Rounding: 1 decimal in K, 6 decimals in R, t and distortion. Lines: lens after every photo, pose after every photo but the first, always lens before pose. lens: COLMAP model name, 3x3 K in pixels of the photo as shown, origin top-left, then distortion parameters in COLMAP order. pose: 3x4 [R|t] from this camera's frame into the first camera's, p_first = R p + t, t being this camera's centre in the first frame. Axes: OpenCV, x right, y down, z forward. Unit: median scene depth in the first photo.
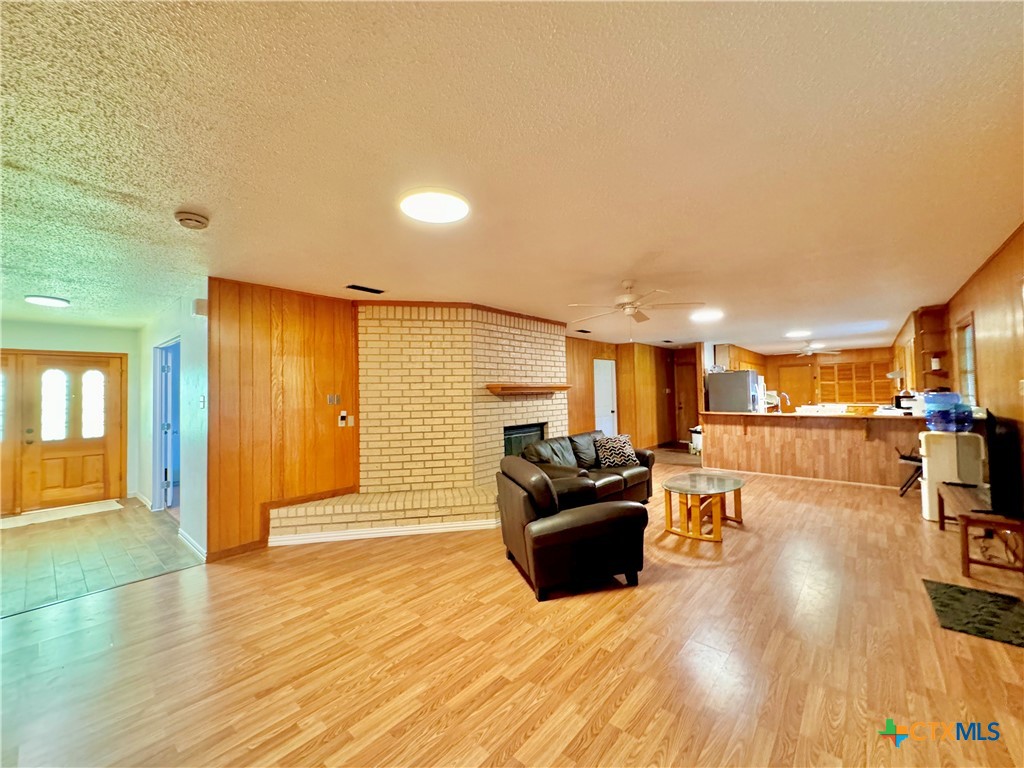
lens RADIAL K [[410.9, 0, 514.4], [0, 410.9, 381.8], [0, 0, 1]] dist [0.001588, 0.000162]
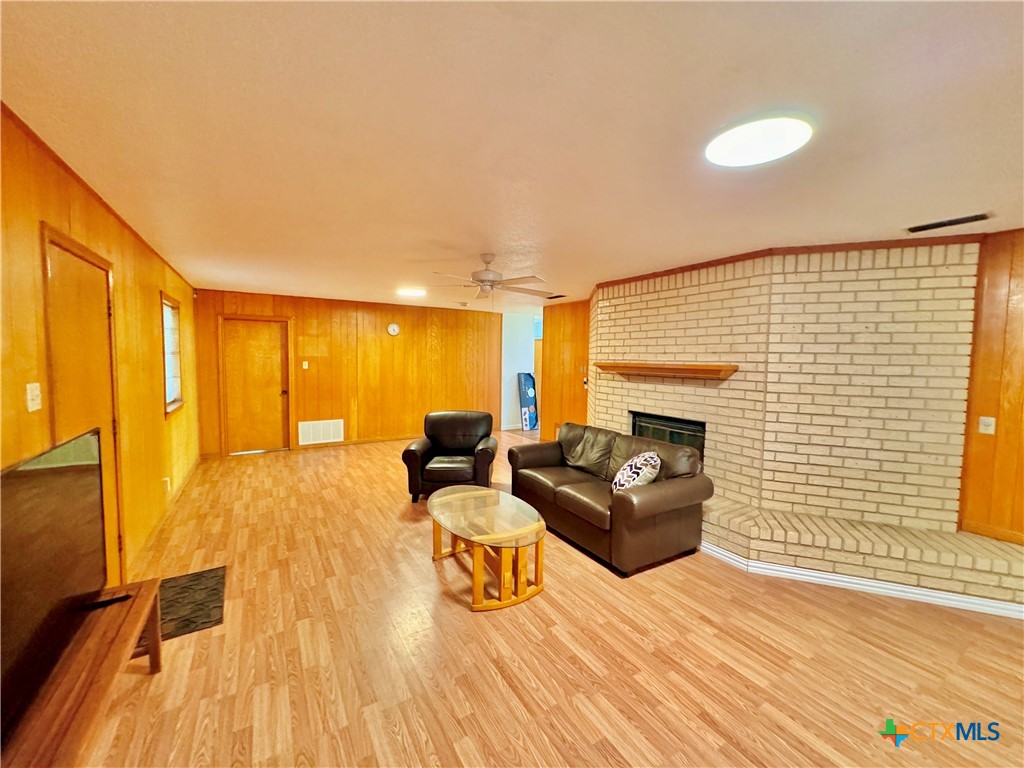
lens RADIAL K [[410.9, 0, 514.4], [0, 410.9, 381.8], [0, 0, 1]] dist [0.001588, 0.000162]
pose [[-0.304470, 0.075518, -0.949524, 0.875266], [0.019471, 0.997137, 0.073061, -0.021798], [0.952323, 0.003756, -0.305069, 1.012881]]
